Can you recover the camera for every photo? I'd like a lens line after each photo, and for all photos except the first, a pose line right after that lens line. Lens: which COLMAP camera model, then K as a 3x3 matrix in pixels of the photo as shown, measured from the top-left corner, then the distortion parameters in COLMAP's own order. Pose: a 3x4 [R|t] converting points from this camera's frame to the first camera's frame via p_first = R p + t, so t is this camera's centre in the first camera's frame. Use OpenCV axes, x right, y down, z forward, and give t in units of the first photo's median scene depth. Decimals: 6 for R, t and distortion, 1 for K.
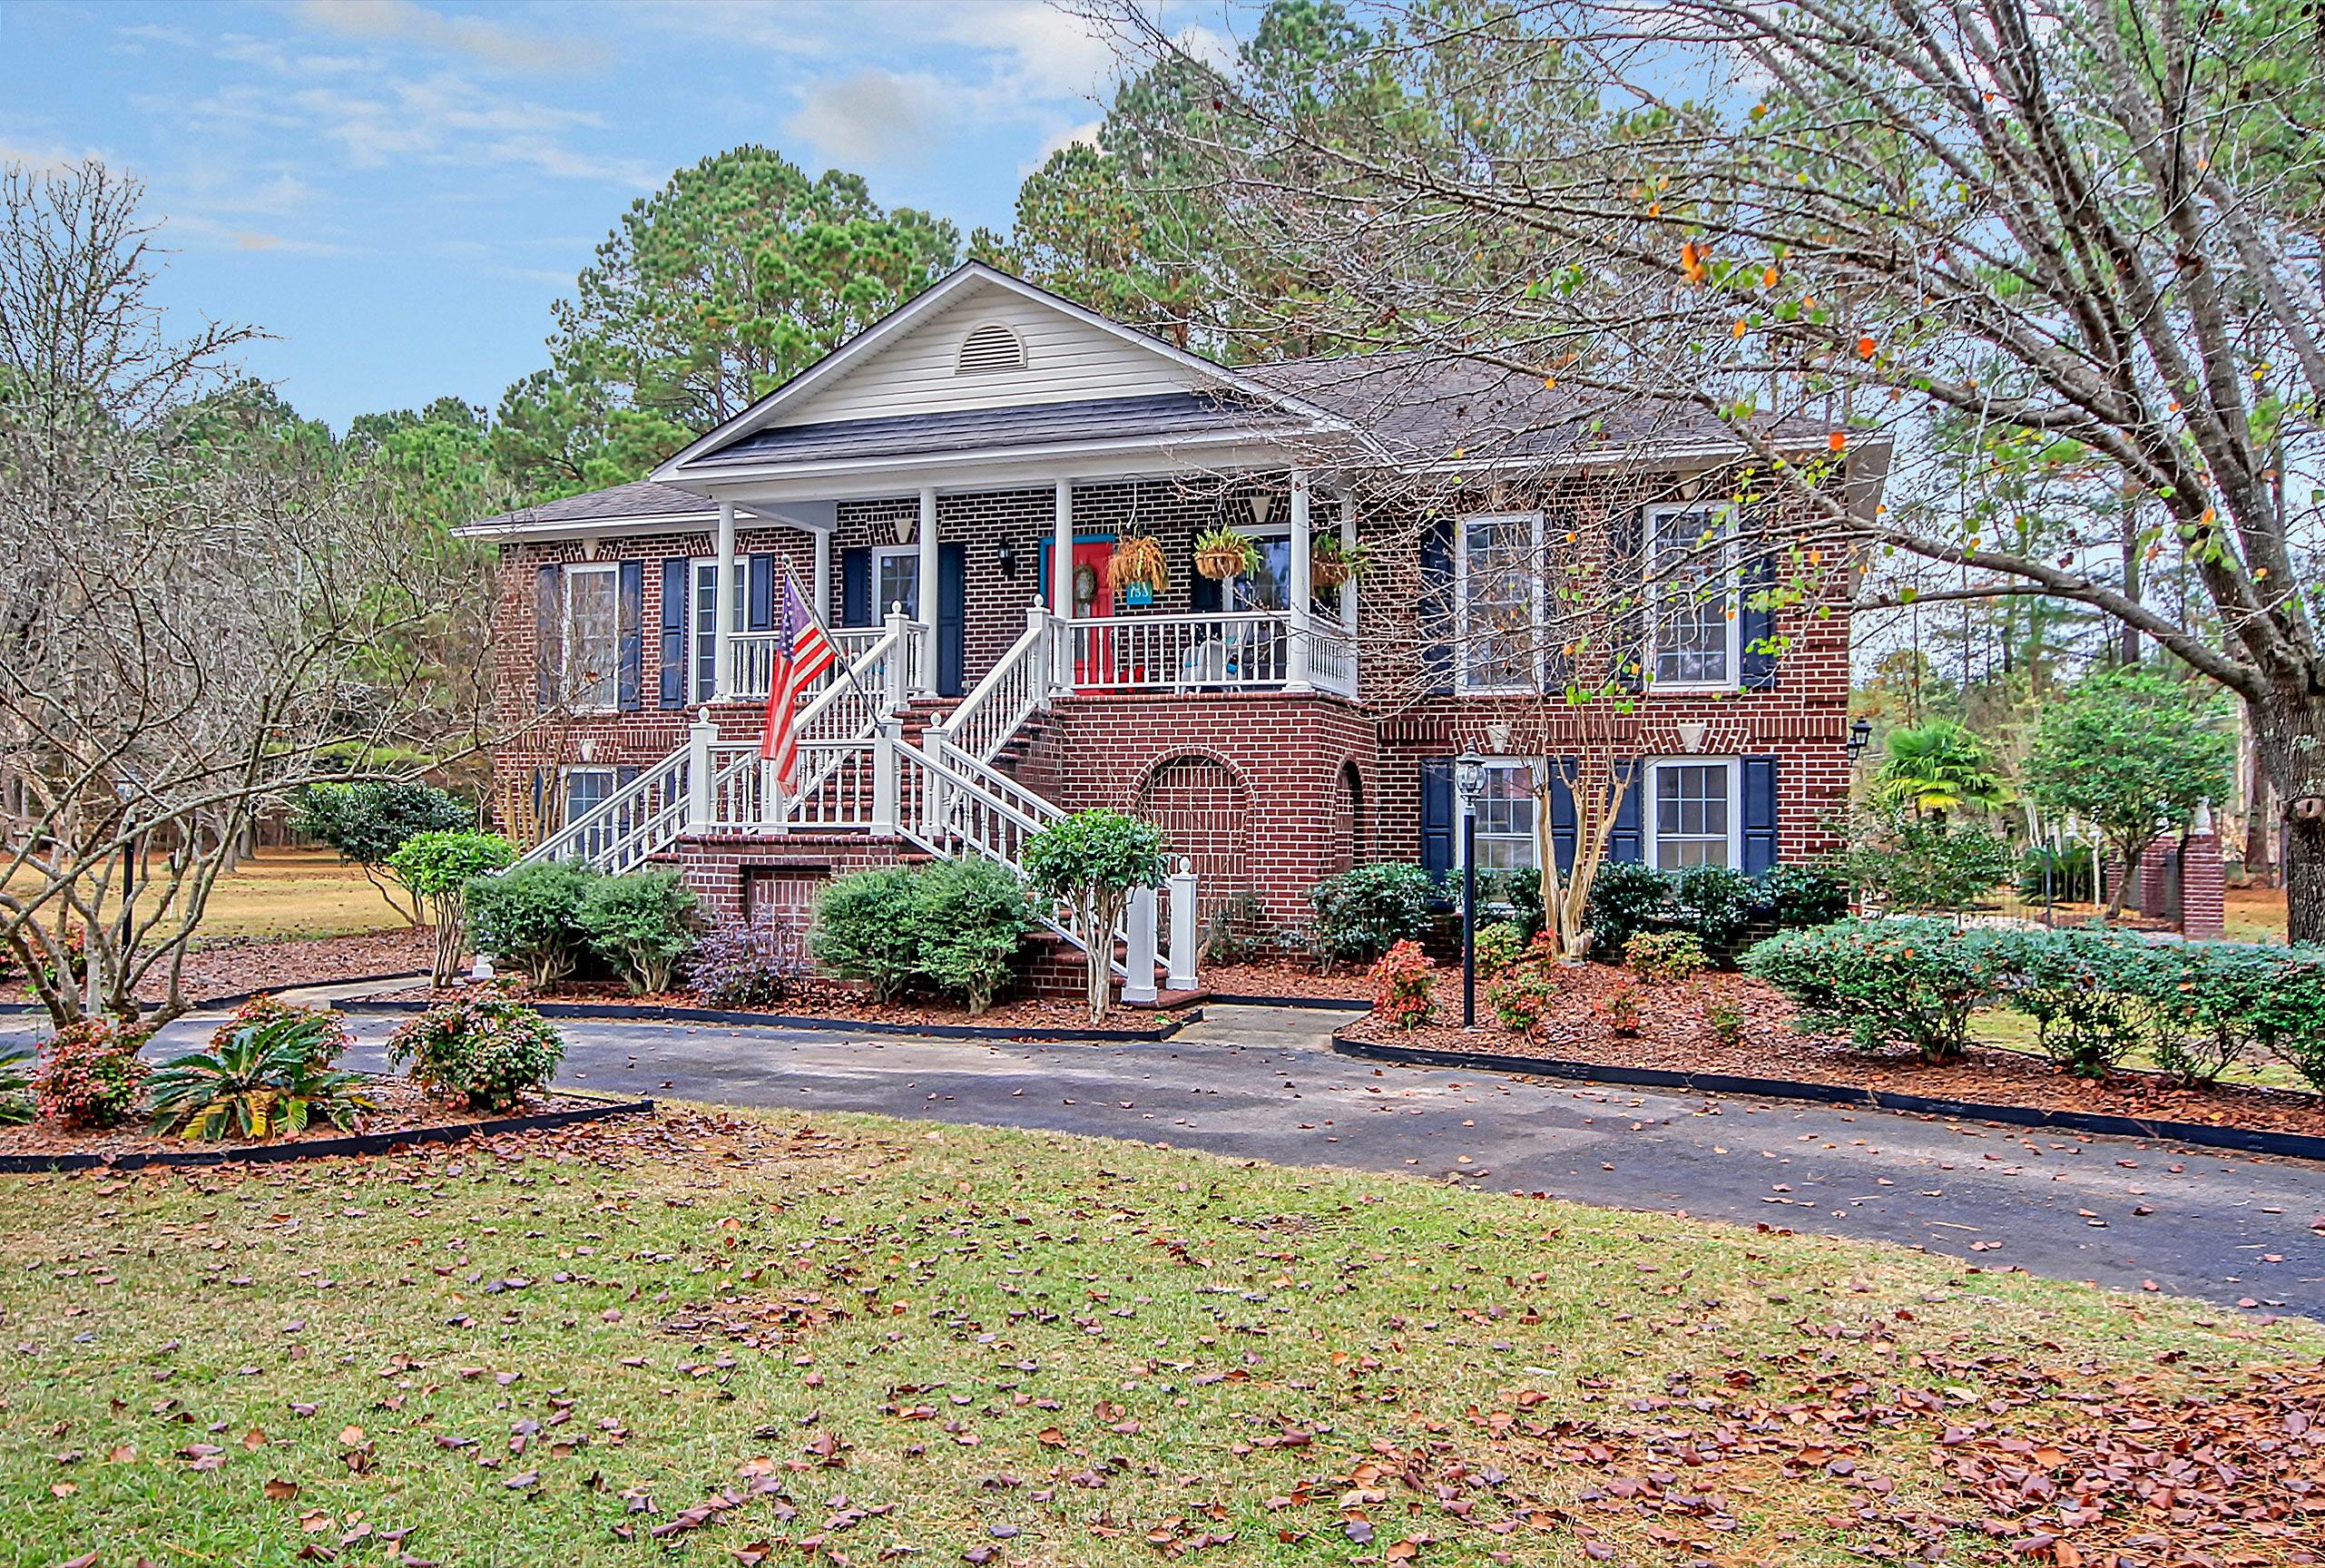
lens RADIAL K [[1849.2, 0, 1162.5], [0, 1849.2, 784.0], [0, 0, 1]] dist [-0.005722, -0.002254]
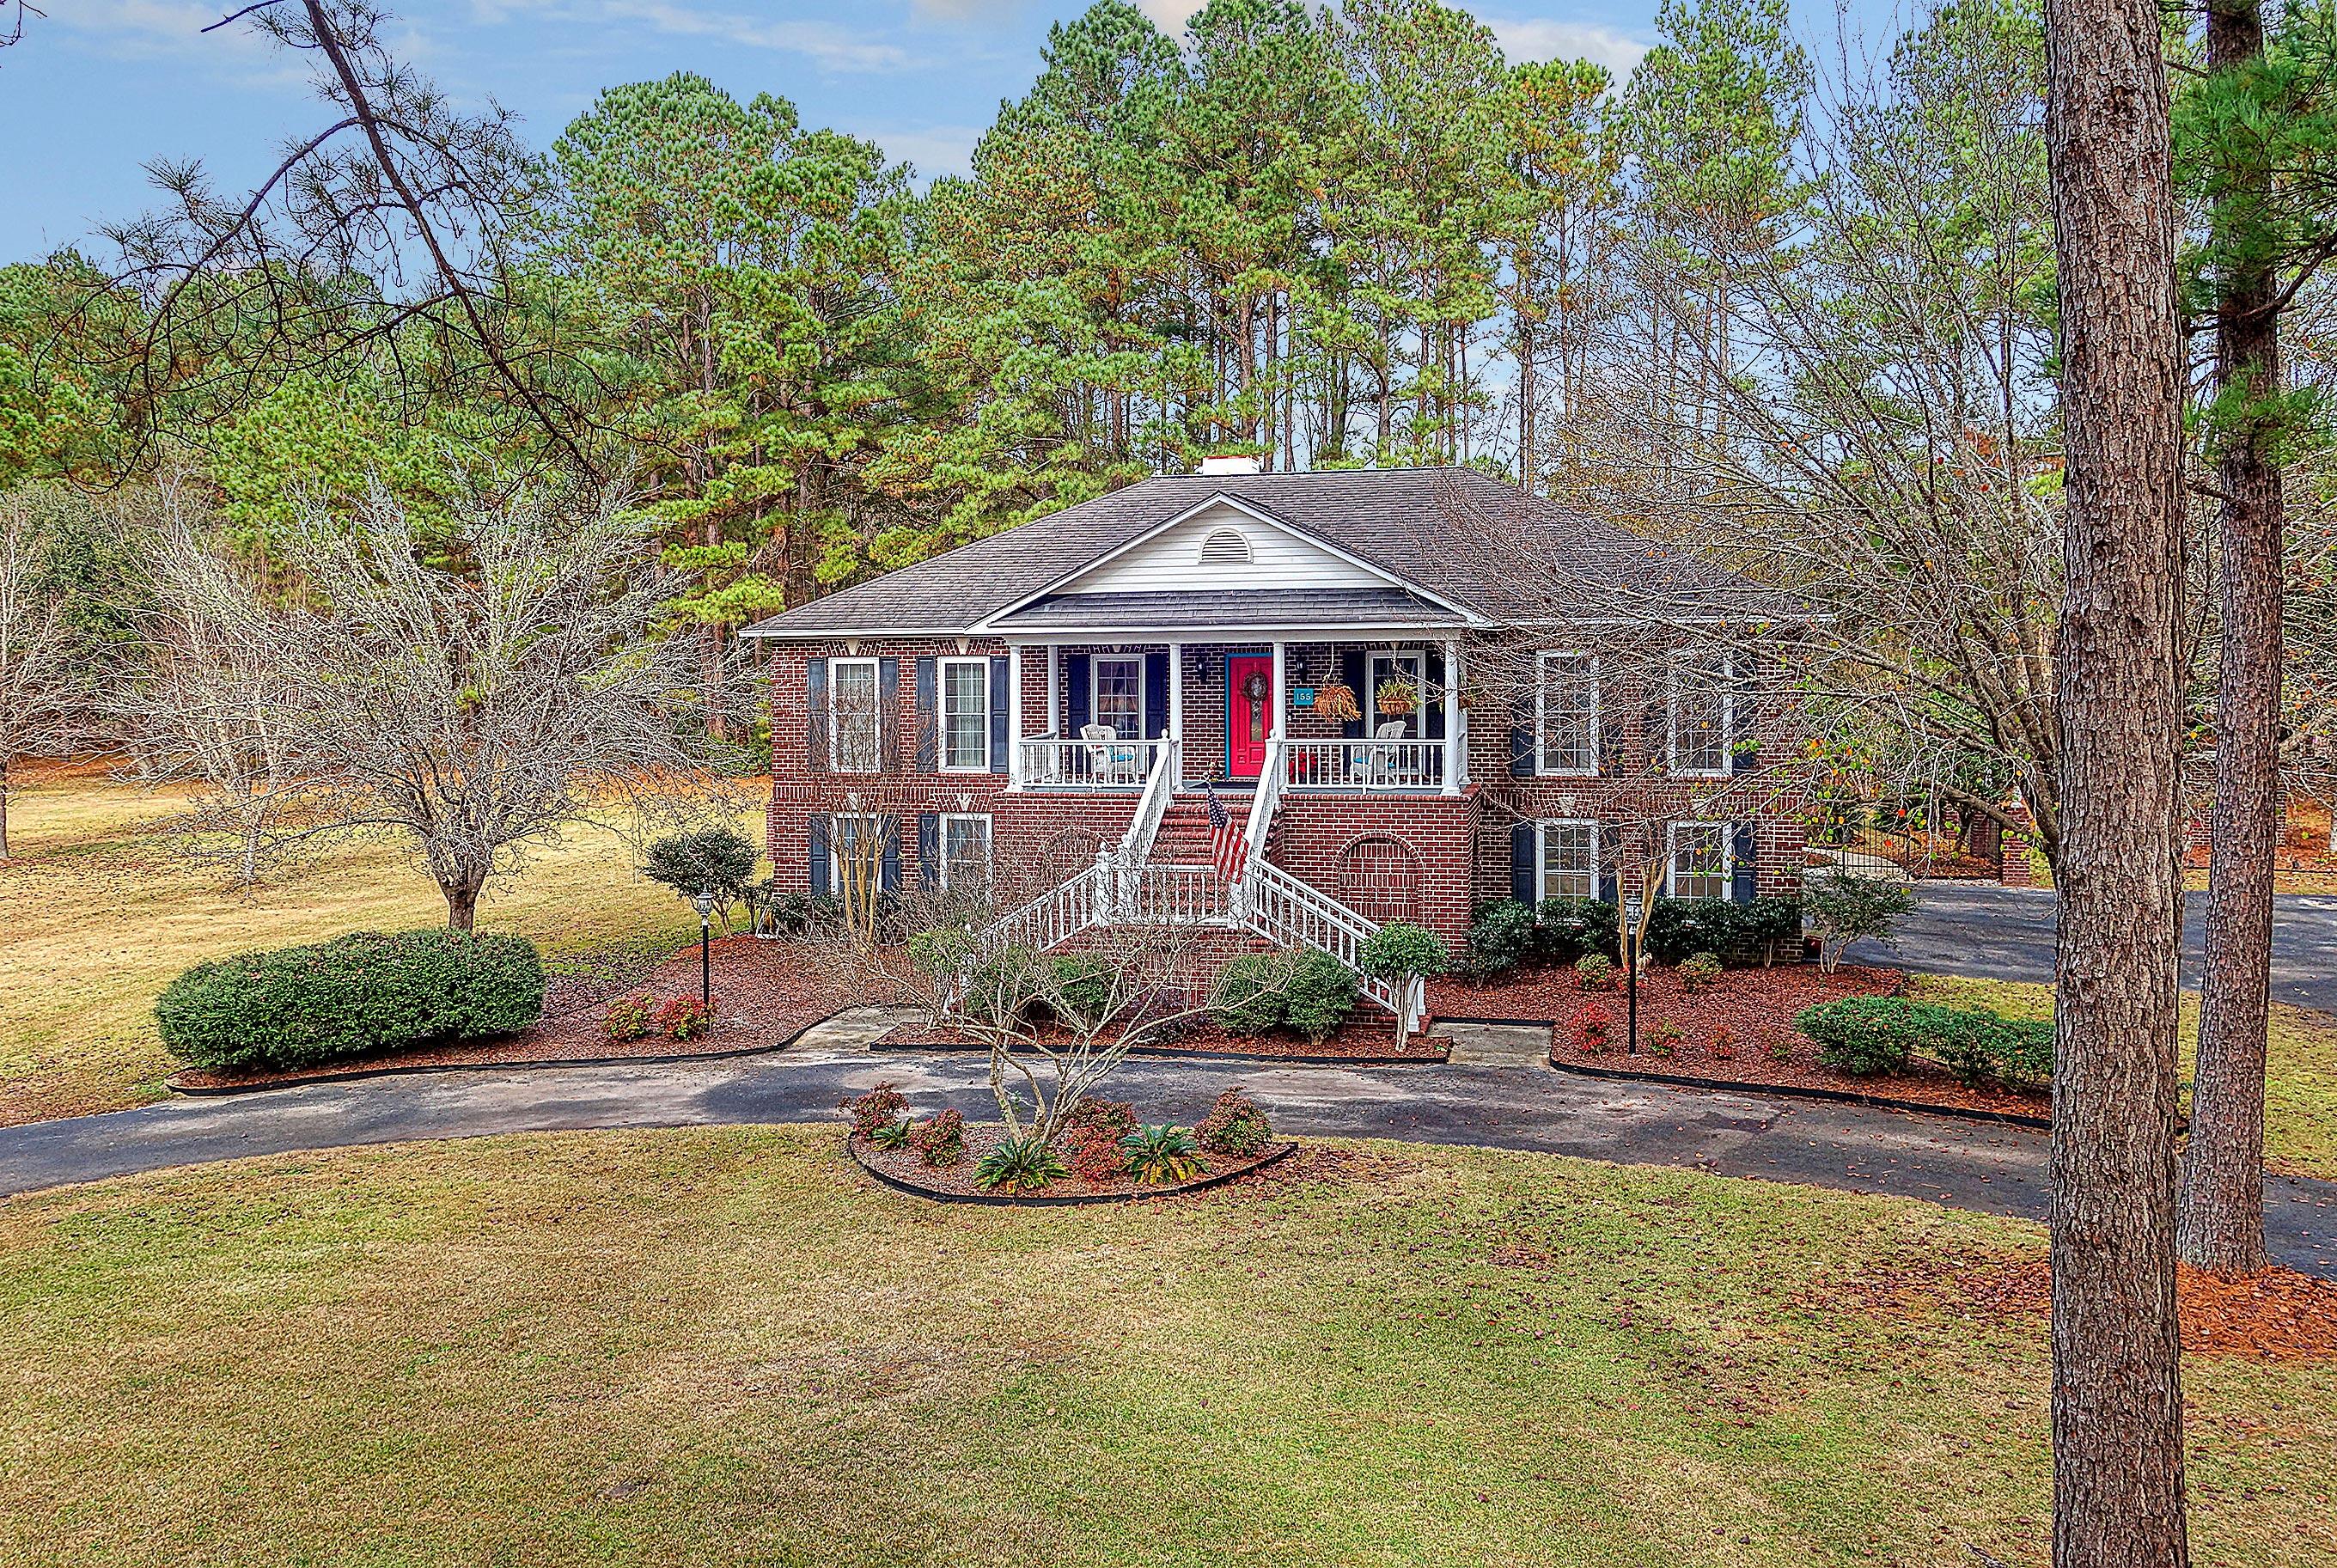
lens RADIAL K [[2111.1, 0, 1168.5], [0, 2111.1, 784.0], [0, 0, 1]] dist [0.000072, -0.001838]
pose [[0.990191, -0.027812, 0.136924, -0.371812], [0.012407, 0.993619, 0.112106, -0.244240], [-0.139168, -0.109307, 0.984218, -0.612914]]
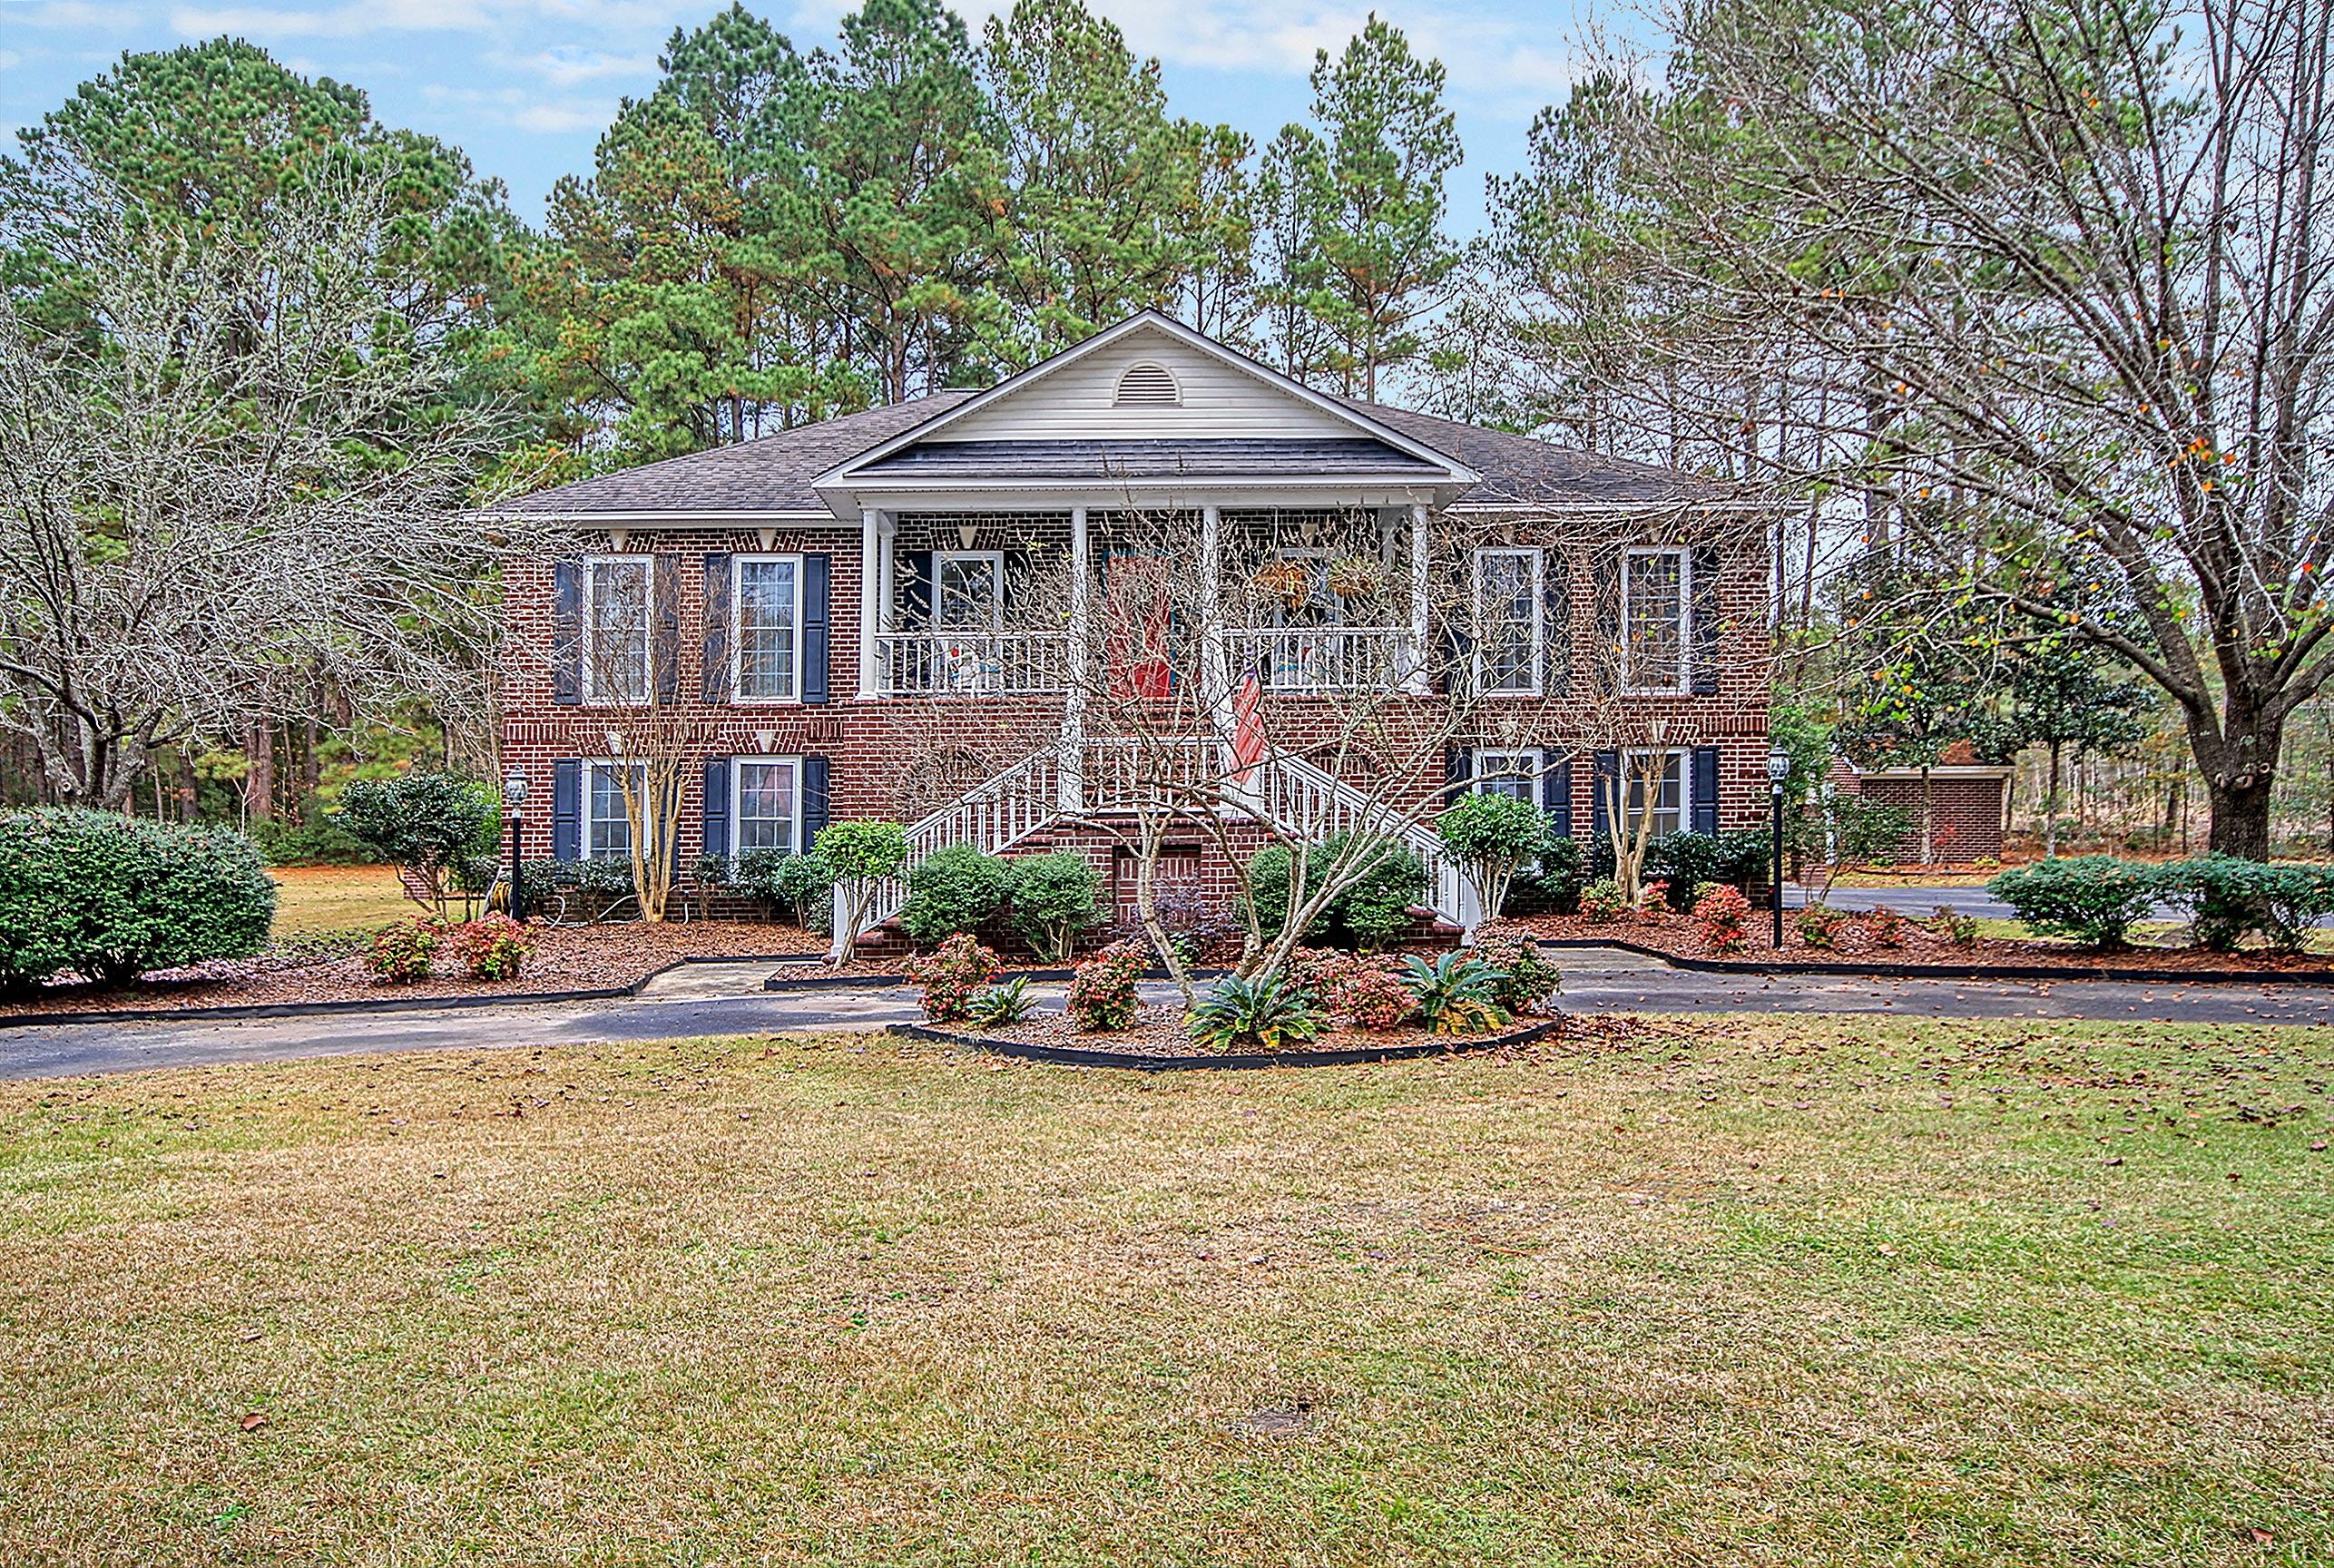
lens RADIAL K [[1991.2, 0, 1134.8], [0, 1991.2, 845.5], [0, 0, 1]] dist [-0.005033, 0.068332]
pose [[0.920962, -0.022511, 0.389001, -0.595346], [0.007276, 0.999149, 0.040593, -0.005611], [-0.389583, -0.034554, 0.920343, -0.125208]]
